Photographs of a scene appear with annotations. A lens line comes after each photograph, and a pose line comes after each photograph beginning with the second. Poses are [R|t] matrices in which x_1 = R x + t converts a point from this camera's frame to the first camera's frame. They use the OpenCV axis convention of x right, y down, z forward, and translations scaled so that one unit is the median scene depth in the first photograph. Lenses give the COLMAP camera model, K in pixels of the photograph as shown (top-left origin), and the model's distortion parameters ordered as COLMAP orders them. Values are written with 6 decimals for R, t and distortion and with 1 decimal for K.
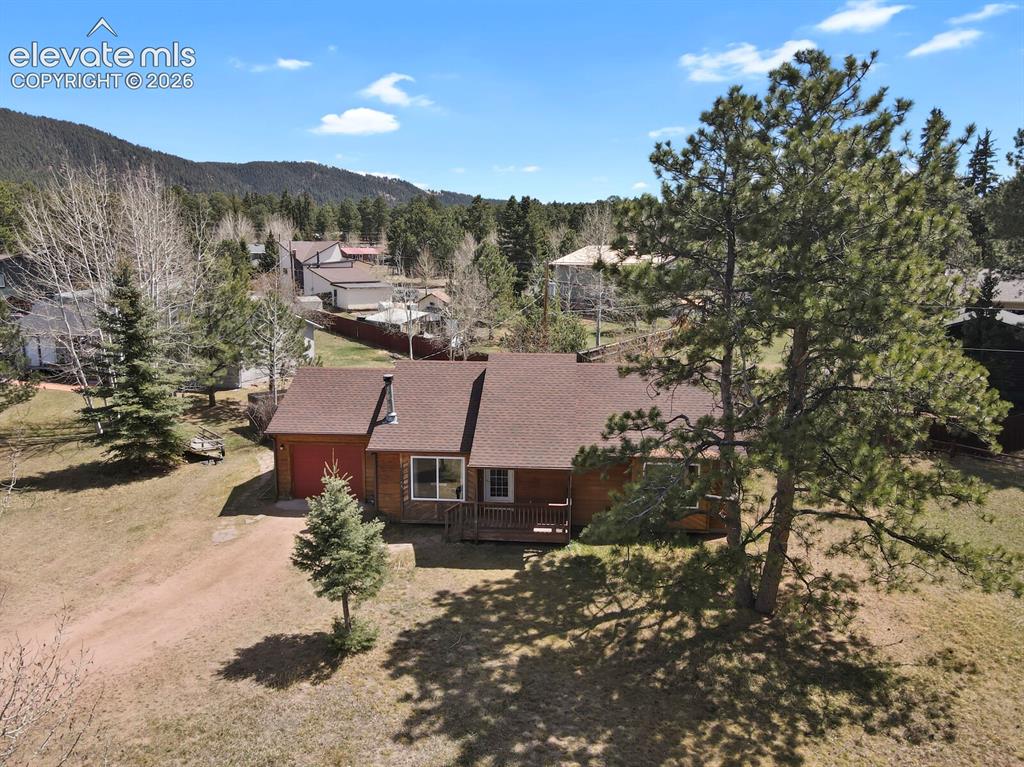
lens RADIAL K [[749.9, 0, 512.0], [0, 749.9, 383.5], [0, 0, 1]] dist [0.003642, 0.005136]
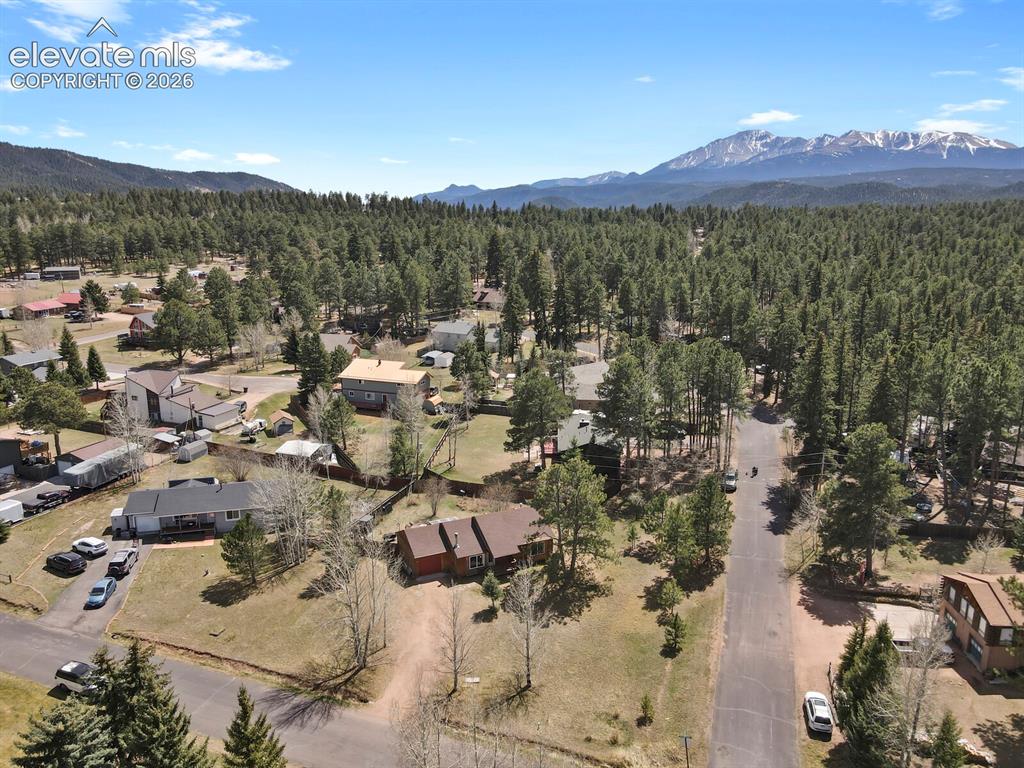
lens RADIAL K [[748.4, 0, 512.0], [0, 748.4, 384.0], [0, 0, 1]] dist [0.006615, 0.022789]
pose [[0.865199, -0.119812, 0.486904, -1.699115], [0.088598, 0.992284, 0.086738, -1.064856], [-0.493540, -0.031907, 0.869138, -2.238995]]
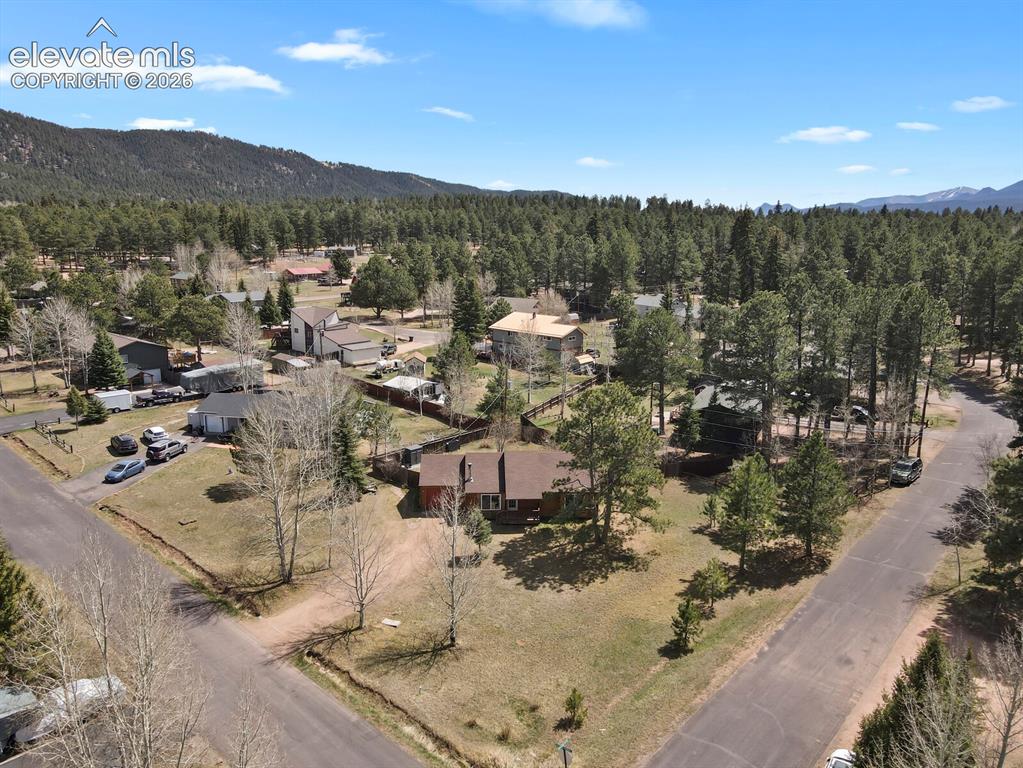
lens RADIAL K [[754.2, 0, 510.1], [0, 754.2, 367.2], [0, 0, 1]] dist [0.006387, 0.011903]
pose [[0.991635, -0.020236, 0.127474, -0.419442], [0.017886, 0.999649, 0.019552, -0.474075], [-0.127825, -0.017108, 0.991649, -1.962178]]
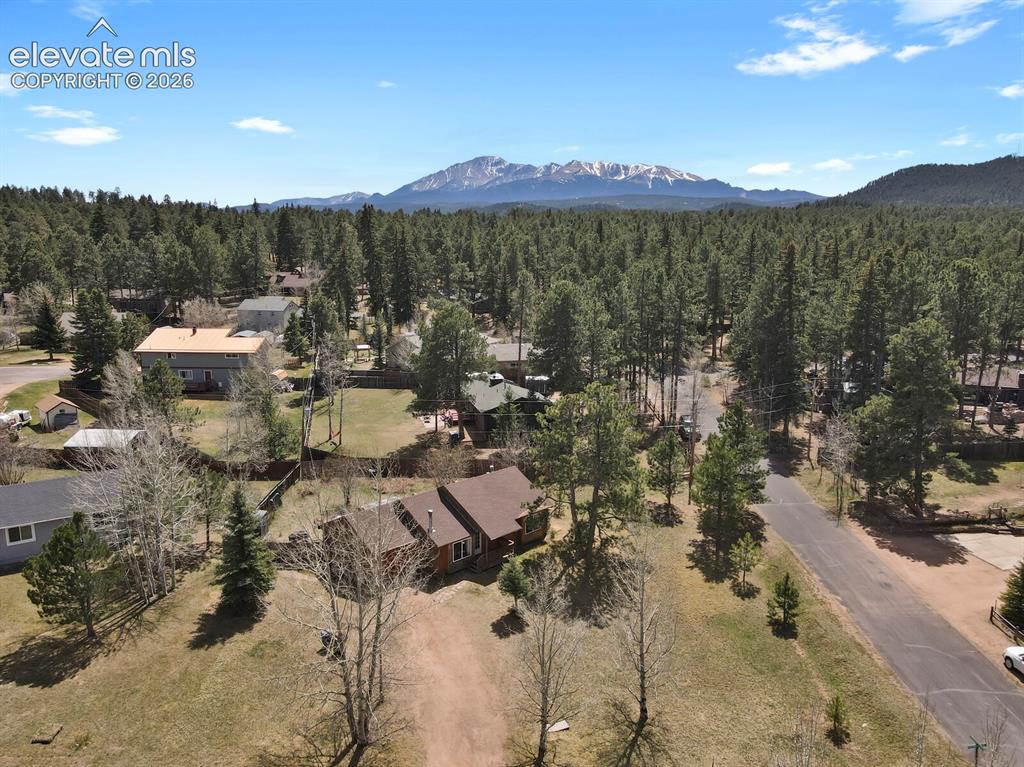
lens RADIAL K [[748.4, 0, 512.0], [0, 748.4, 383.5], [0, 0, 1]] dist [0.006615, 0.022789]
pose [[0.656899, -0.152036, 0.738491, -1.796854], [0.122940, 0.987949, 0.094036, -0.635259], [-0.743888, 0.029018, 0.667674, -0.720087]]
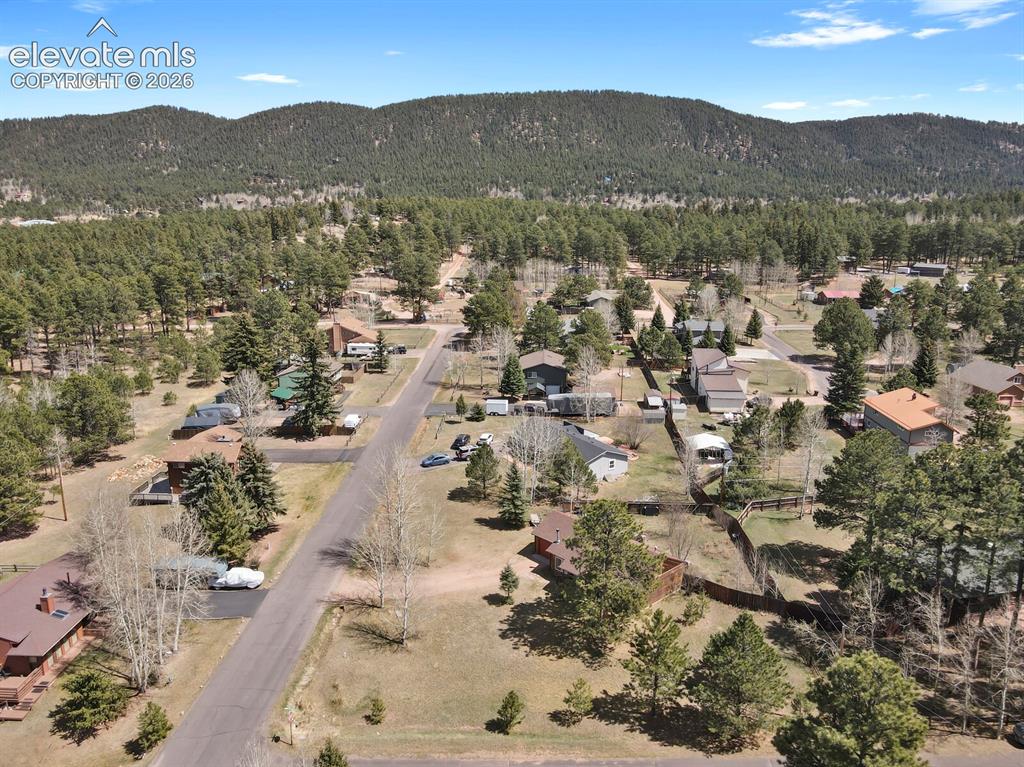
lens RADIAL K [[745.1, 0, 512.0], [0, 745.1, 383.5], [0, 0, 1]] dist [0.014560, 0.006734]
pose [[0.737873, 0.159007, -0.655942, 1.993057], [-0.116116, 0.987269, 0.108705, -1.120236], [0.664876, -0.004045, 0.746943, -1.801593]]
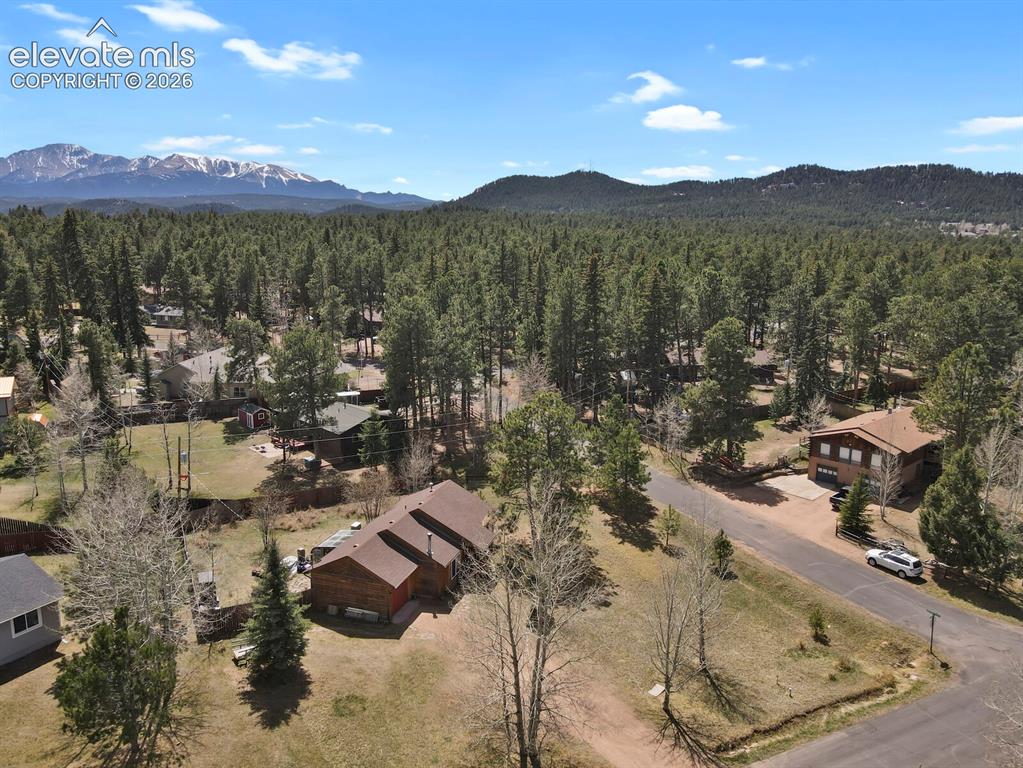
lens RADIAL K [[747.7, 0, 511.5], [0, 747.7, 384.0], [0, 0, 1]] dist [0.006615, 0.022789]
pose [[0.226955, -0.195330, 0.954116, -2.447292], [0.156989, 0.974206, 0.162100, -0.876116], [-0.961169, 0.112996, 0.251766, 0.206802]]
